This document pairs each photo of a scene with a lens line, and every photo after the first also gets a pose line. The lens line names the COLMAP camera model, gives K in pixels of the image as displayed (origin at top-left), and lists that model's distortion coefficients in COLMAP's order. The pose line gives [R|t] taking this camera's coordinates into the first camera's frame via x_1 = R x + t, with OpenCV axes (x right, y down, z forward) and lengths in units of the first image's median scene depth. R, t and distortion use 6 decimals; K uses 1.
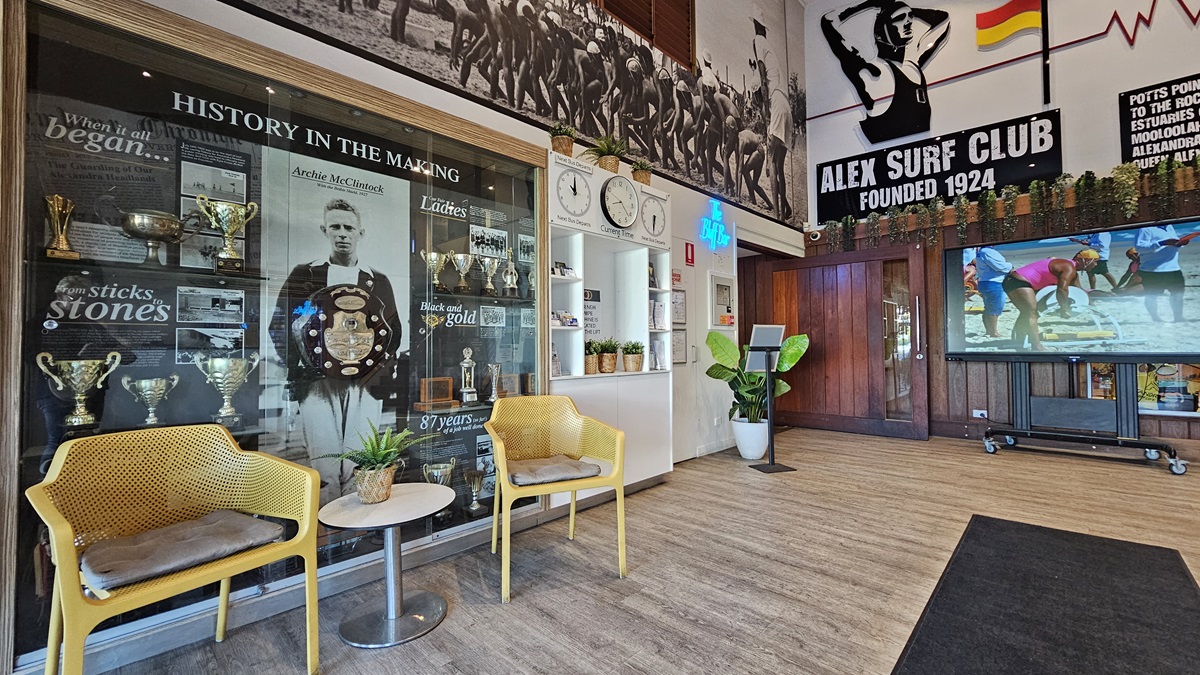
lens RADIAL K [[488.2, 0, 593.2], [0, 488.2, 336.0], [0, 0, 1]] dist [-0.003787, -0.000835]
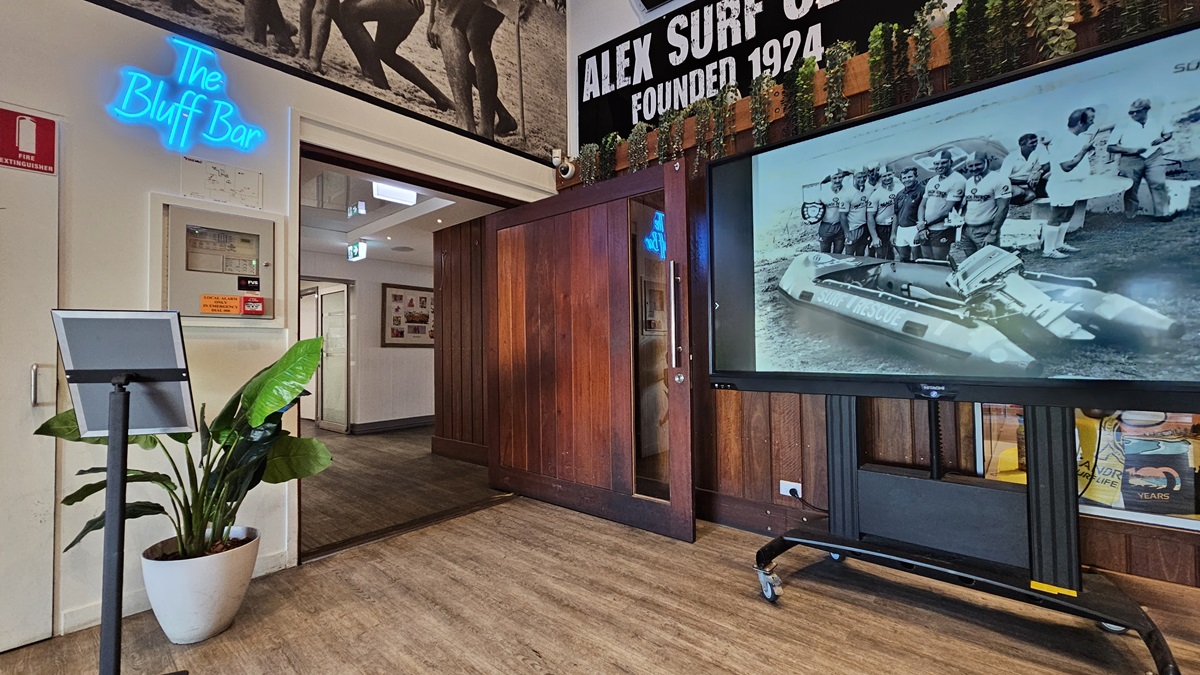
lens RADIAL K [[490.3, 0, 596.3], [0, 490.3, 335.7], [0, 0, 1]] dist [-0.001878, -0.000260]
pose [[0.998617, -0.005240, 0.052320, 0.504909], [0.005502, 0.999973, -0.004875, -0.000393], [-0.052293, 0.005156, 0.998618, 0.441214]]
